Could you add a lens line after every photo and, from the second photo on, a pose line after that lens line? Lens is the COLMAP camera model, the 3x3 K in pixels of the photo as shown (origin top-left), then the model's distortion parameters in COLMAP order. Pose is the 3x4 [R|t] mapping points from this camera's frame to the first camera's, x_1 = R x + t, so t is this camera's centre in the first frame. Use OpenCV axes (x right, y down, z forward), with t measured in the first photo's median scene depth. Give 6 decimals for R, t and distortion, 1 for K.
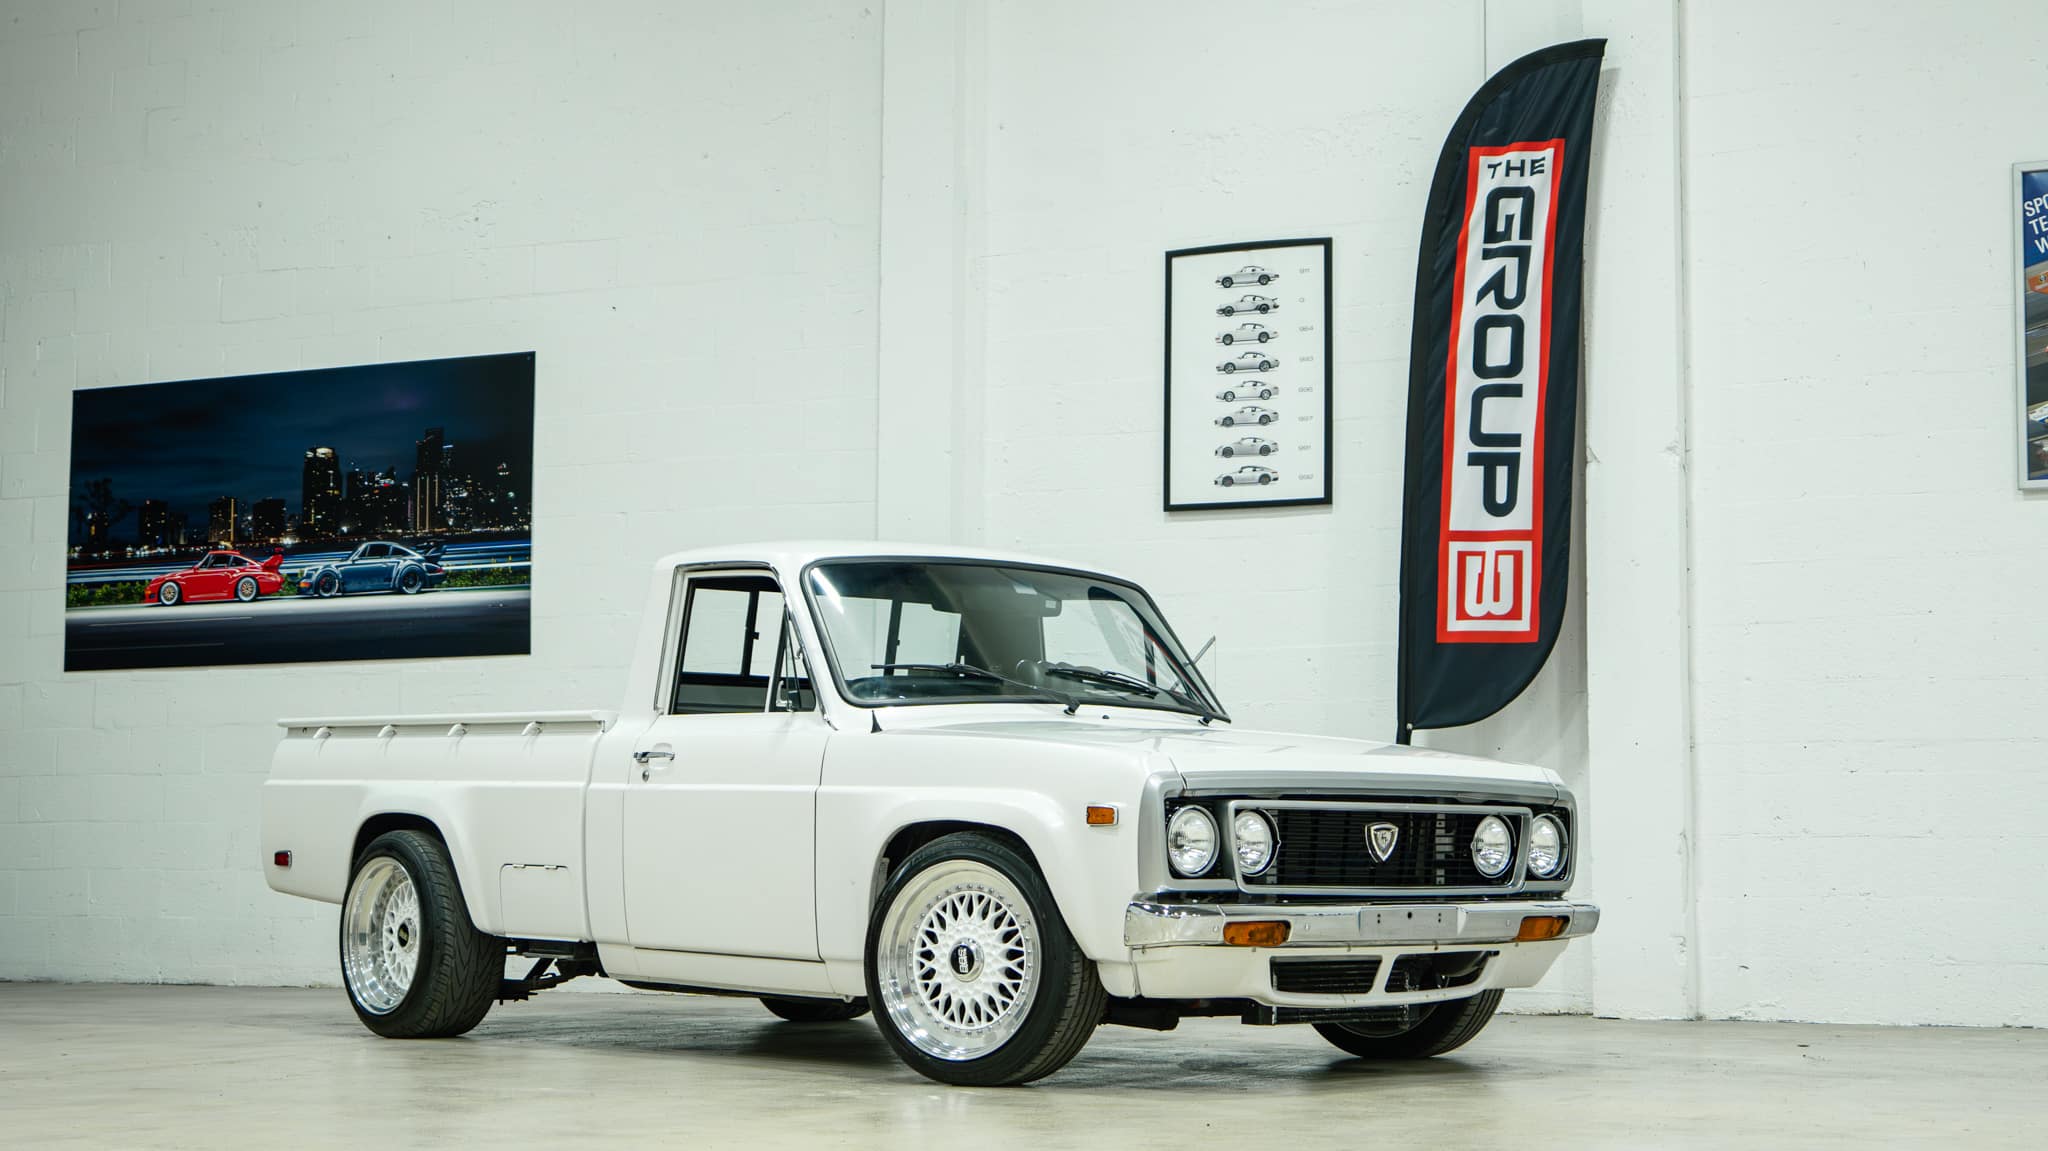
lens RADIAL K [[3292.2, 0, 1024.0], [0, 3292.2, 575.5], [0, 0, 1]] dist [-0.018939, 0.027348]
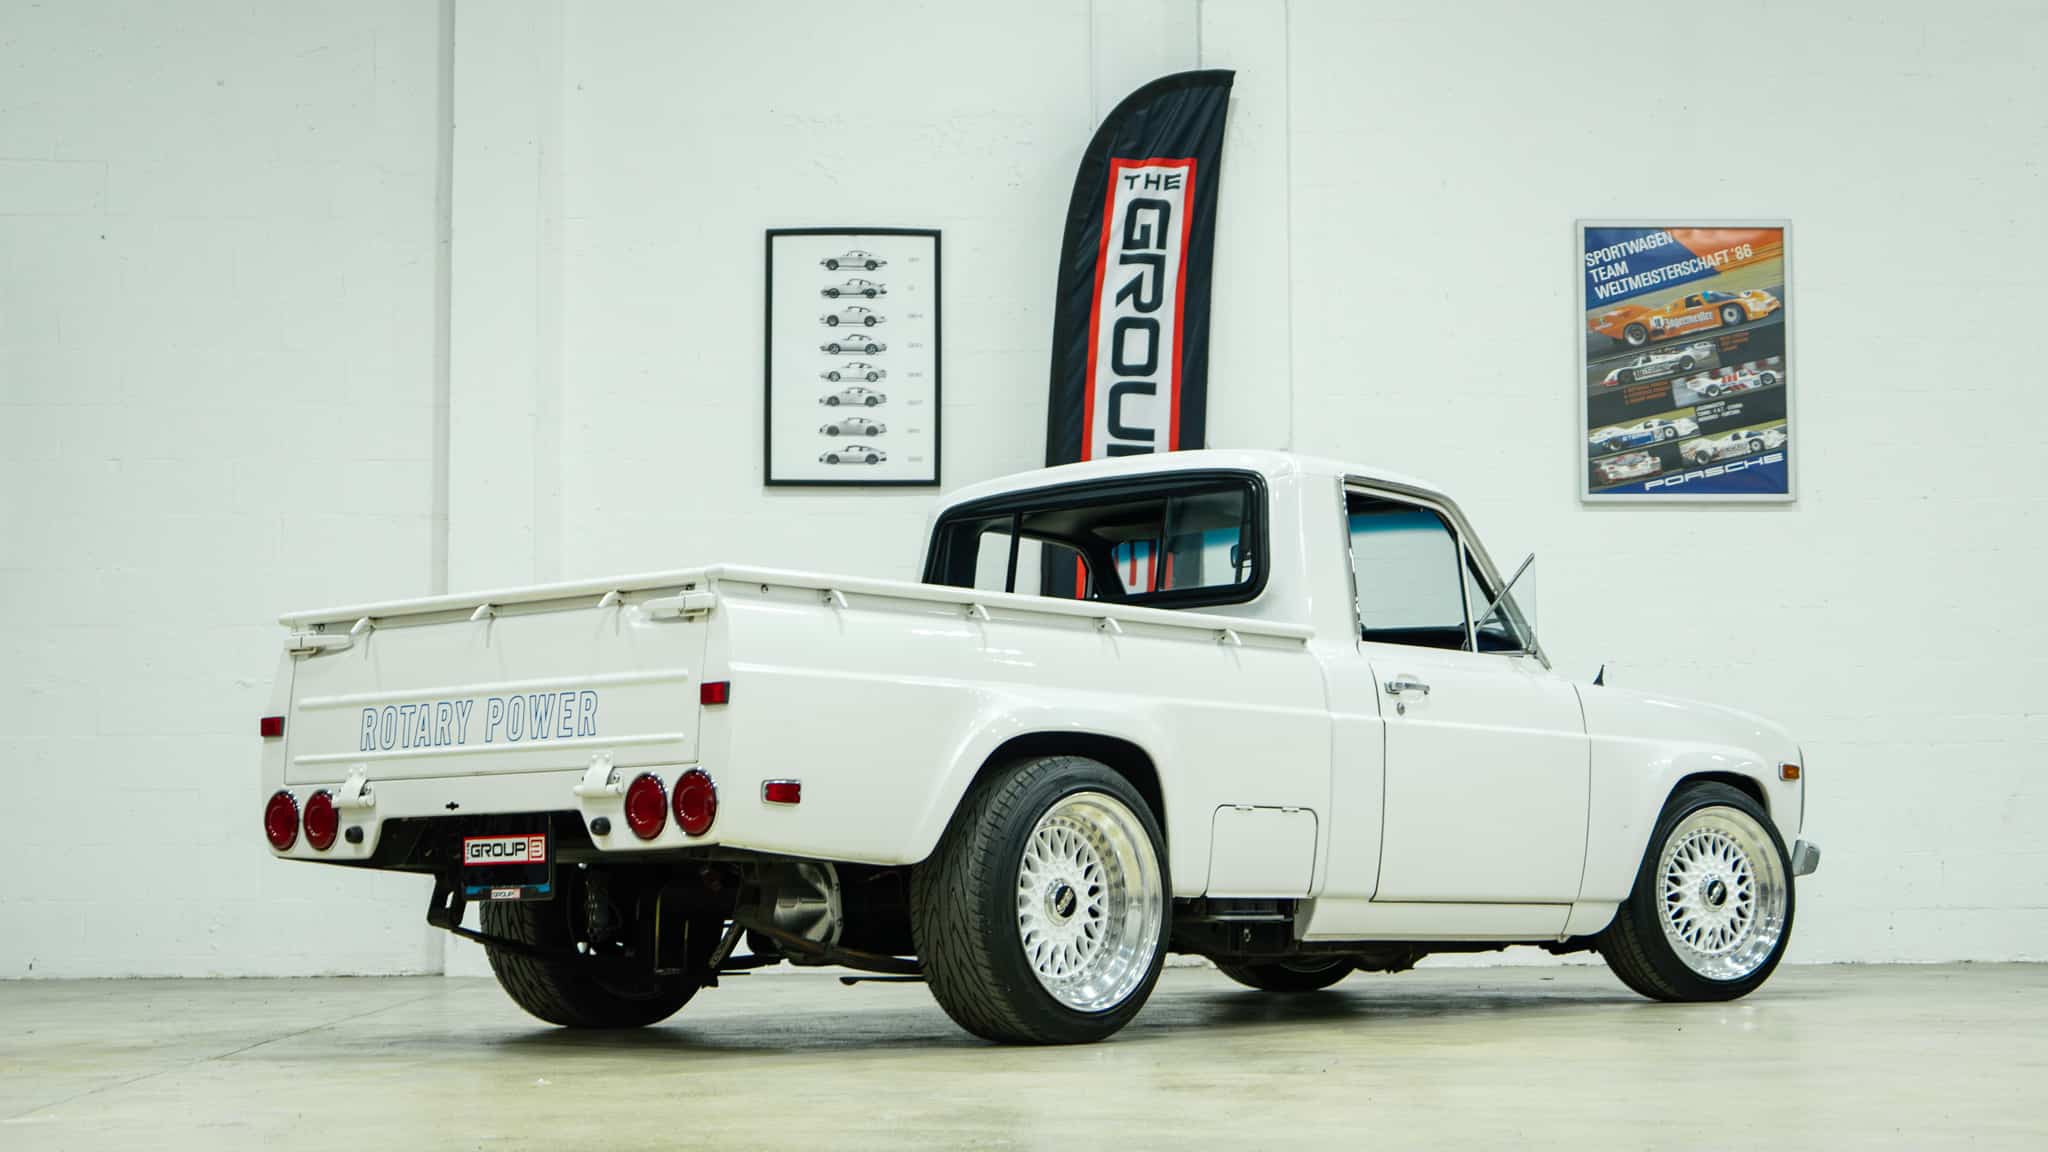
lens RADIAL K [[3210.5, 0, 1024.0], [0, 3210.5, 576.0], [0, 0, 1]] dist [-0.015145, -0.035090]
pose [[0.869970, 0.033053, 0.491996, -0.398292], [-0.032825, 0.999420, -0.009102, 0.015626], [-0.492011, -0.008231, 0.870550, 0.108155]]
